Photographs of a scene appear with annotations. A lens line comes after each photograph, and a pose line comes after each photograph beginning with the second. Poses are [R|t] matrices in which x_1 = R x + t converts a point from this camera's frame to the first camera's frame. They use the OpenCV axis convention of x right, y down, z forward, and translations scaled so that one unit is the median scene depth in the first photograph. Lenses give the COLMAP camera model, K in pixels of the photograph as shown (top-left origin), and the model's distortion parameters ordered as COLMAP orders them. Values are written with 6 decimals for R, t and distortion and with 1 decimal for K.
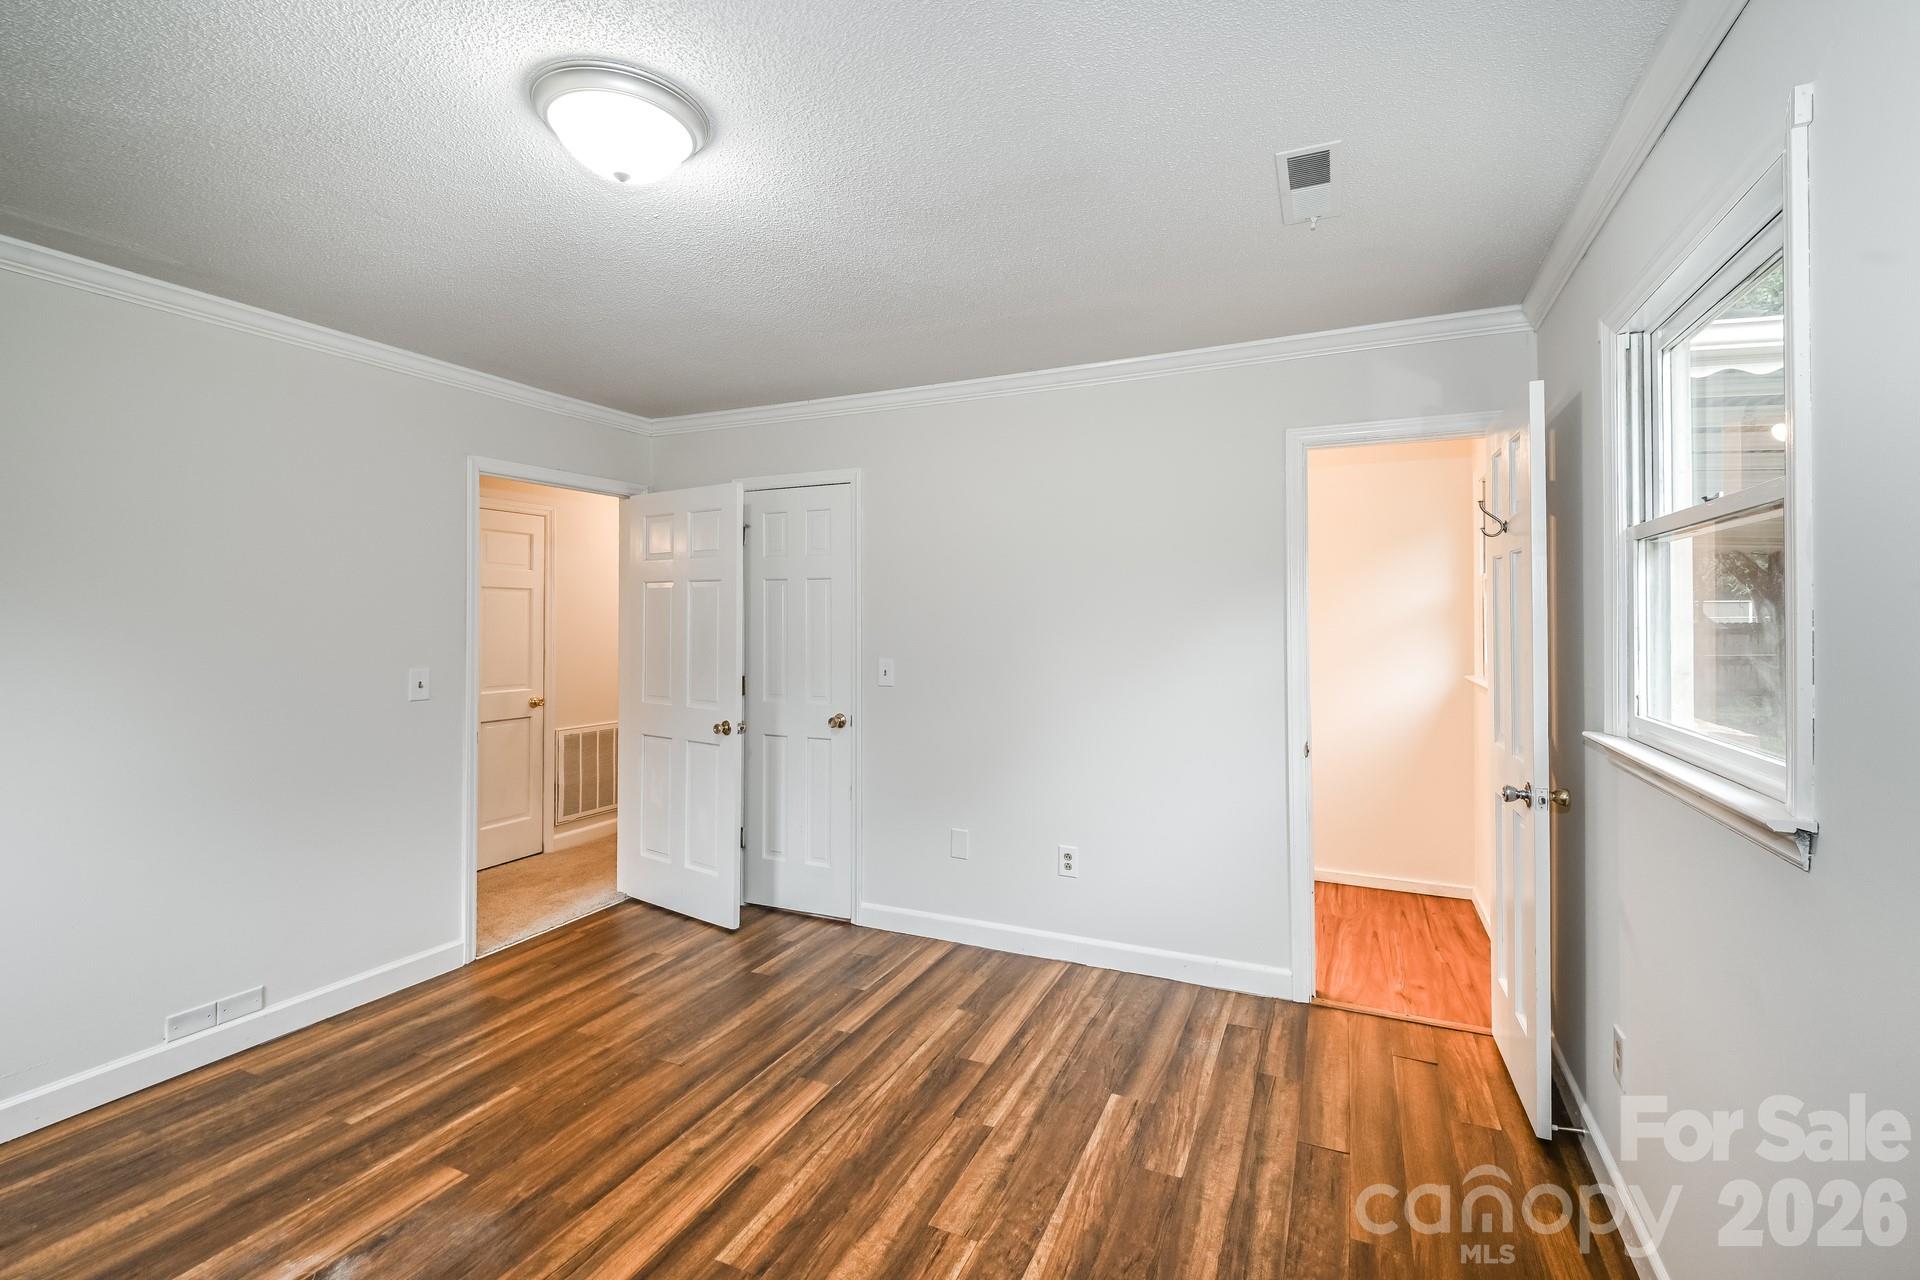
lens RADIAL K [[845.9, 0, 960.0], [0, 845.9, 640.0], [0, 0, 1]] dist [0.033002, -0.032990]
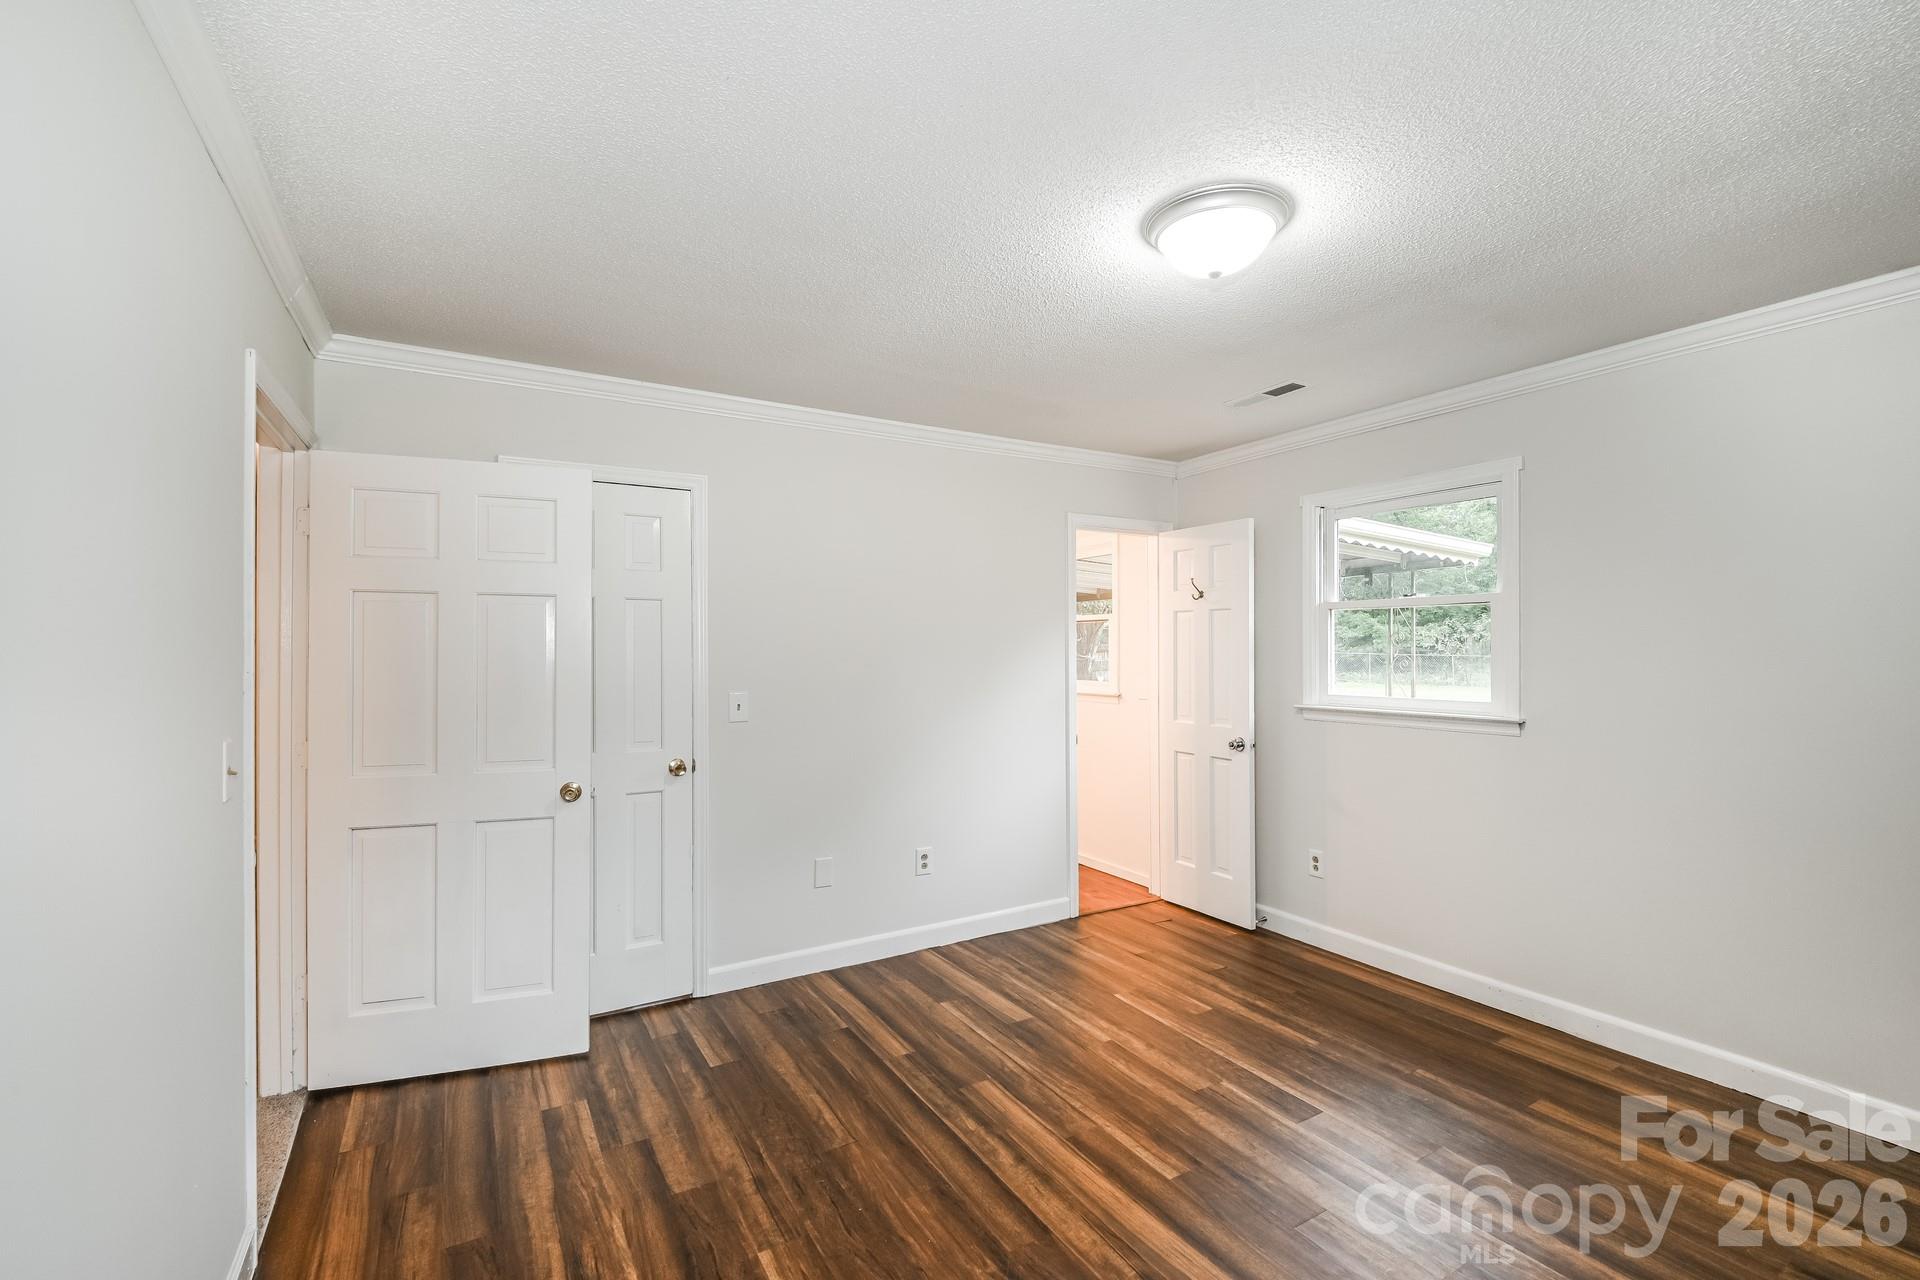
lens RADIAL K [[867.1, 0, 988.7], [0, 867.1, 641.7], [0, 0, 1]] dist [0.000539, -0.000330]
pose [[0.550283, 0.007066, 0.834949, -1.054052], [0.023537, 0.999436, -0.023971, 0.001367], [-0.834647, 0.032843, 0.549806, 0.382832]]
